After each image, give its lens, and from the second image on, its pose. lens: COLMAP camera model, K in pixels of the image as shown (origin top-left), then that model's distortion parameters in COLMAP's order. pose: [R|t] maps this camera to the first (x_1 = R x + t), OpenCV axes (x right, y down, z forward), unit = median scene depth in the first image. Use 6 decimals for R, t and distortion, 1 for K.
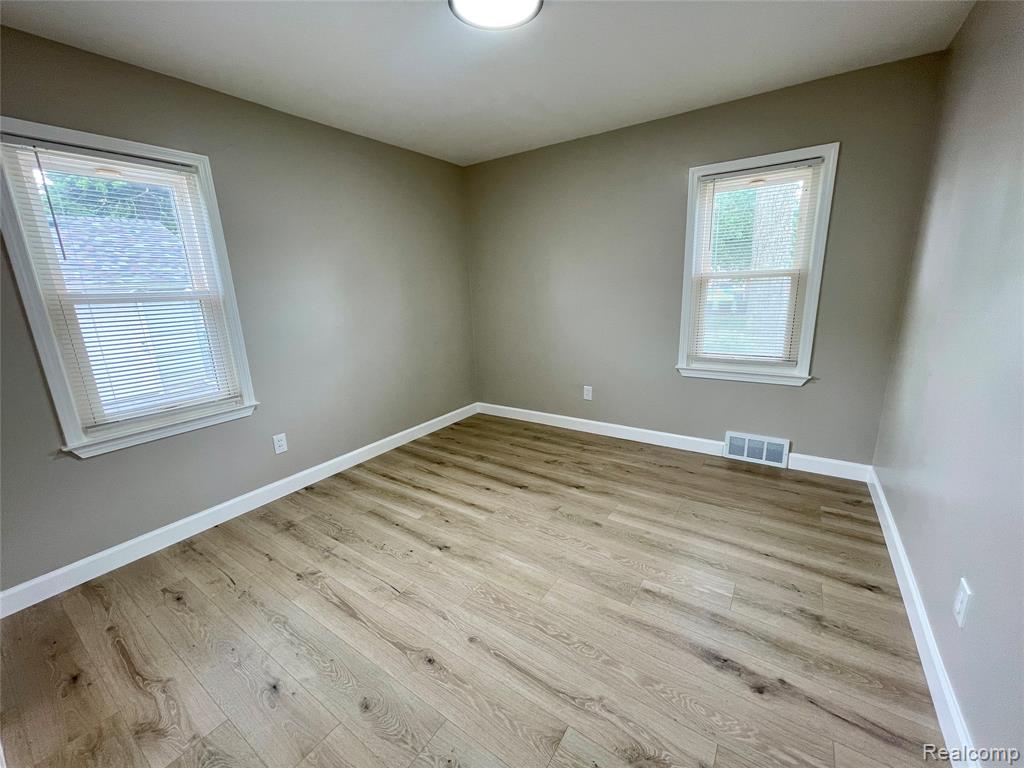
lens RADIAL K [[411.7, 0, 513.6], [0, 411.7, 388.3], [0, 0, 1]] dist [-0.000032, 0.000045]
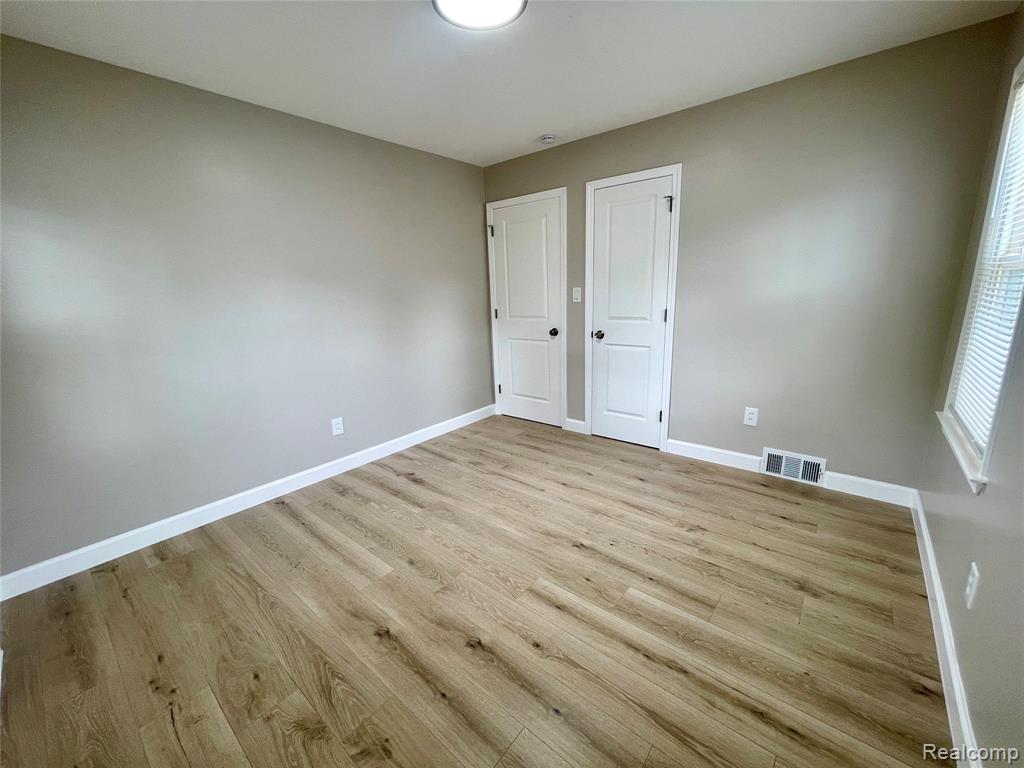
lens RADIAL K [[411.7, 0, 513.0], [0, 411.7, 380.9], [0, 0, 1]] dist [-0.000032, 0.000045]
pose [[-0.992563, 0.048923, 0.111466, -0.135385], [0.094436, 0.887267, 0.451485, -0.407980], [-0.076812, 0.458653, -0.885289, 1.642760]]
